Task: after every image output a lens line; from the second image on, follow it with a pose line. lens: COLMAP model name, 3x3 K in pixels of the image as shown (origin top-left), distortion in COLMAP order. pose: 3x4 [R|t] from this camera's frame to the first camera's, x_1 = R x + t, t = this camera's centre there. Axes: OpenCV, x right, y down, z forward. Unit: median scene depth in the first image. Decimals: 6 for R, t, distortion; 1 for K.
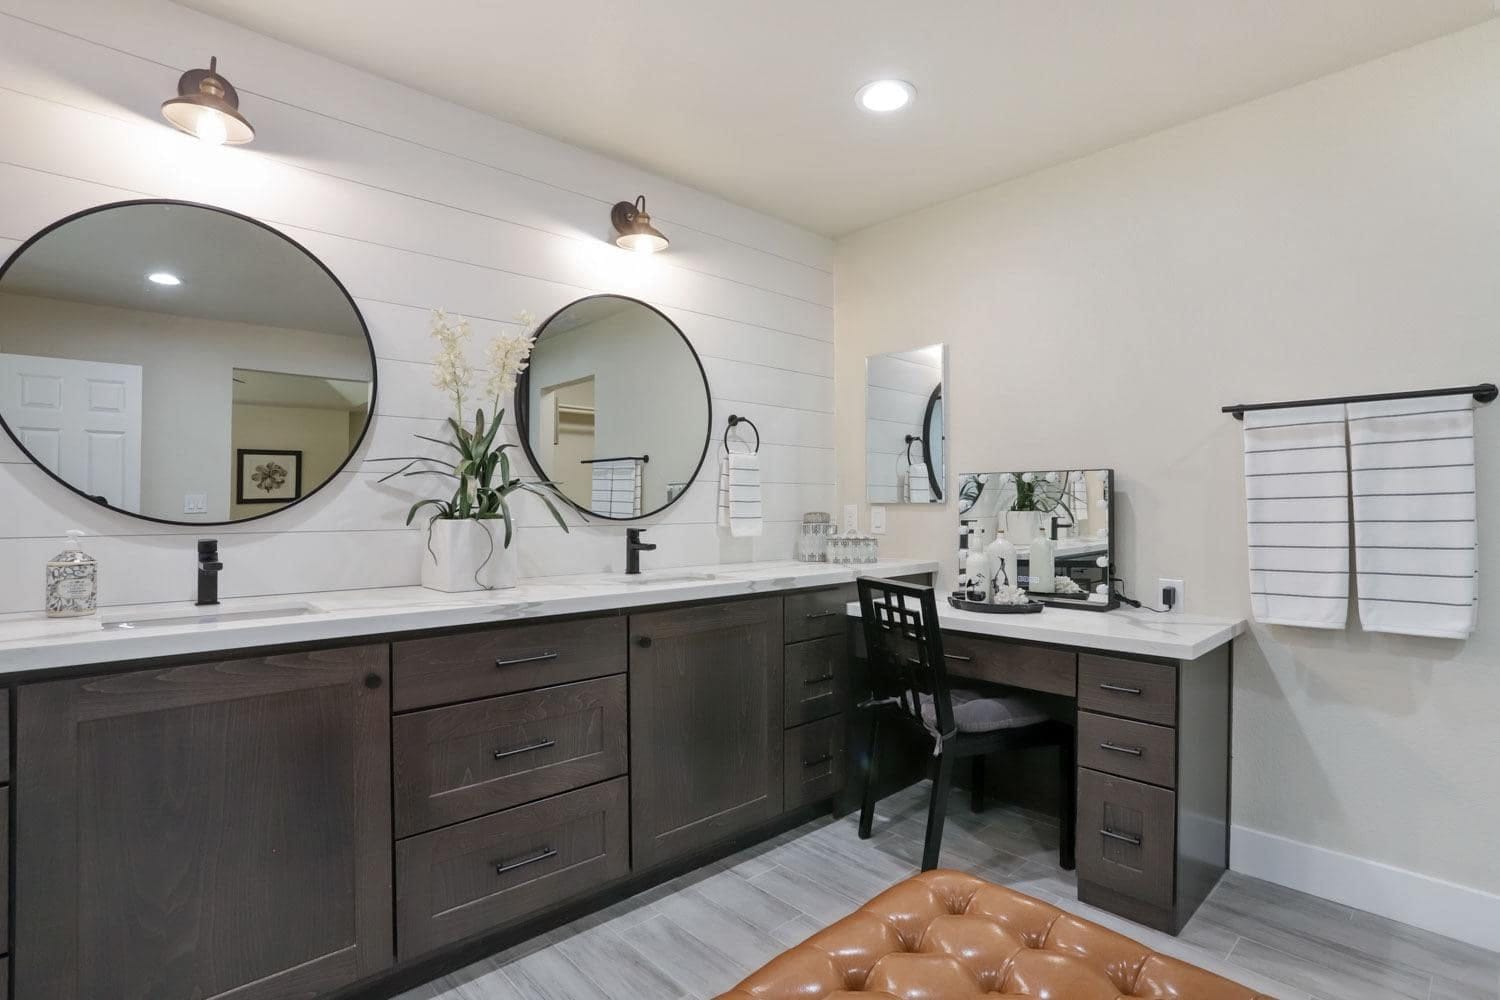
lens RADIAL K [[743.4, 0, 750.0], [0, 743.4, 500.0], [0, 0, 1]] dist [-0.072172, 0.031433]
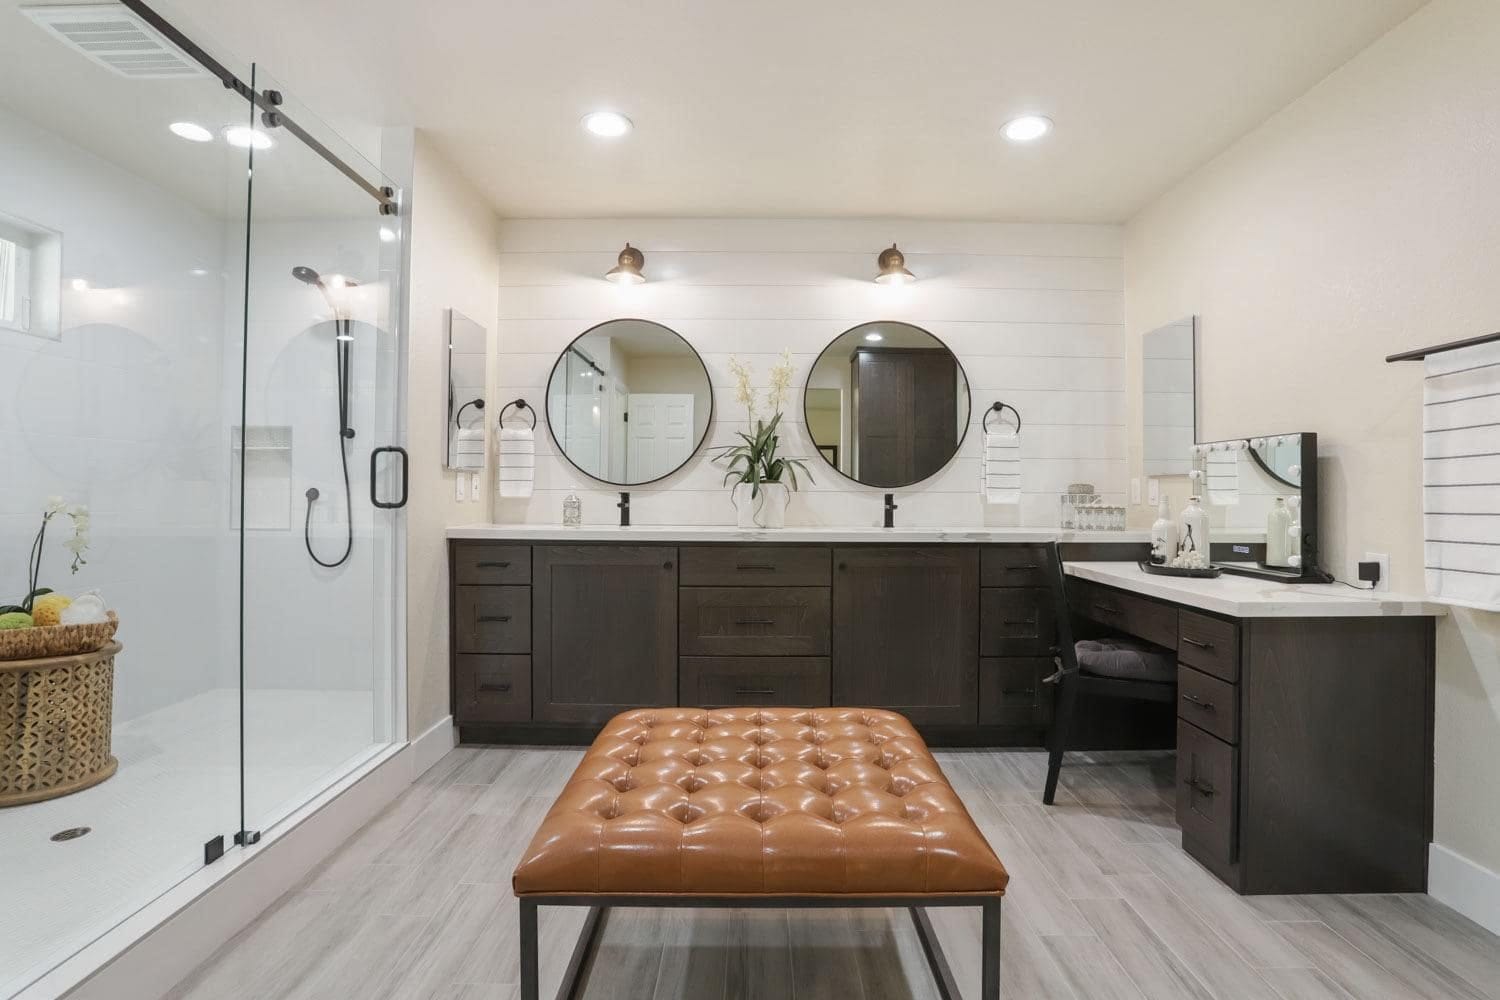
lens RADIAL K [[743.4, 0, 750.0], [0, 743.4, 500.0], [0, 0, 1]] dist [-0.072172, 0.031433]
pose [[0.726602, 0.011448, -0.686963, 0.625982], [-0.003368, 0.999909, 0.013100, 0.035651], [0.687050, -0.007205, 0.726574, -0.159611]]
